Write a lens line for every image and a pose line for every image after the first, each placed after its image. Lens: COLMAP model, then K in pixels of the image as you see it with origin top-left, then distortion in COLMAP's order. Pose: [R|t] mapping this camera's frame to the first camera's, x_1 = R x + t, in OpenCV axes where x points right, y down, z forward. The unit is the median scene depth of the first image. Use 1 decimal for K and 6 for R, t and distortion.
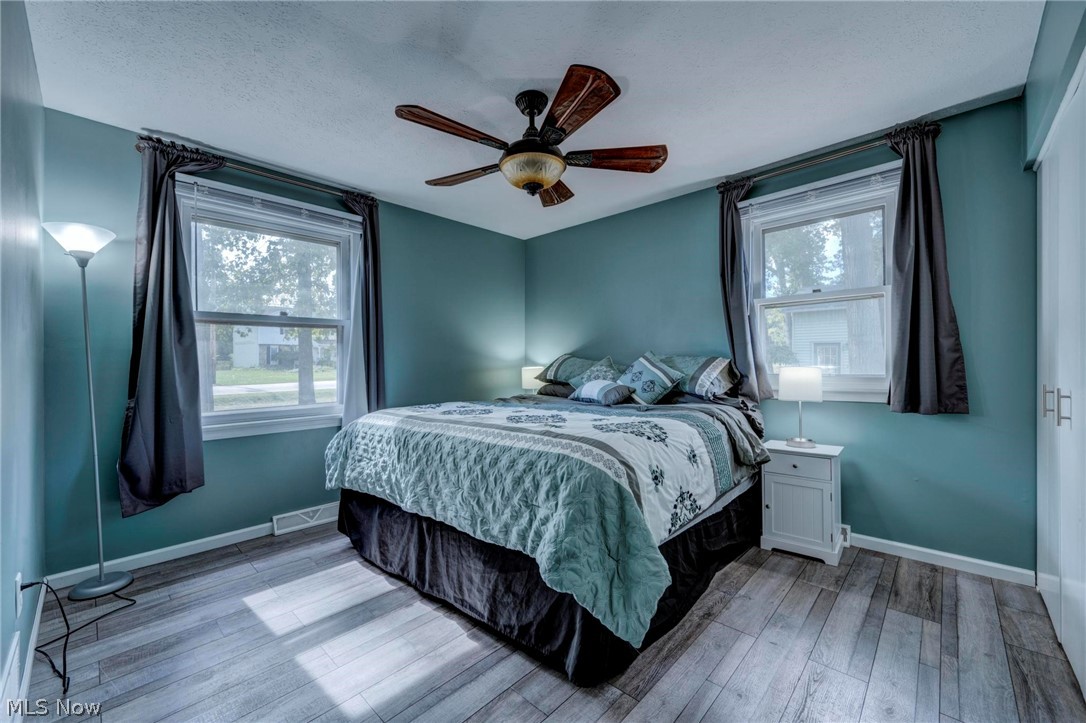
lens RADIAL K [[429.6, 0, 541.4], [0, 429.6, 357.6], [0, 0, 1]] dist [0.000403, -0.000319]
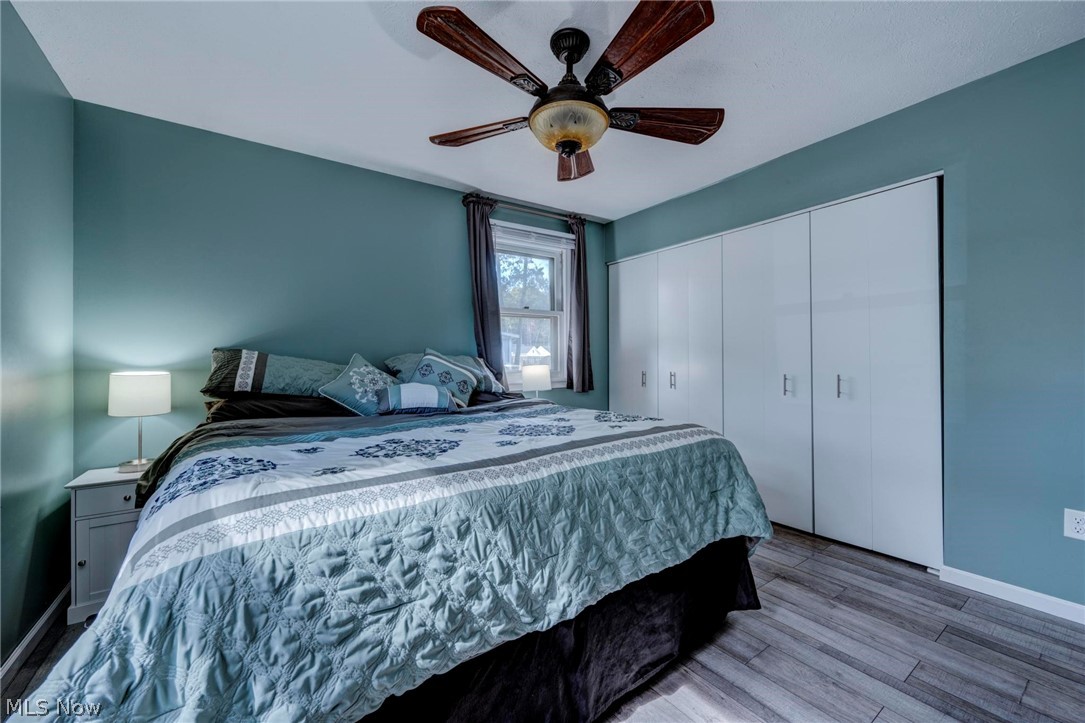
lens RADIAL K [[429.2, 0, 551.7], [0, 429.2, 360.2], [0, 0, 1]] dist [0.000403, -0.000319]
pose [[0.193424, 0.008128, 0.981082, -0.730155], [-0.001586, 0.999967, -0.007971, 0.018521], [-0.981114, -0.000015, 0.193431, 0.765249]]
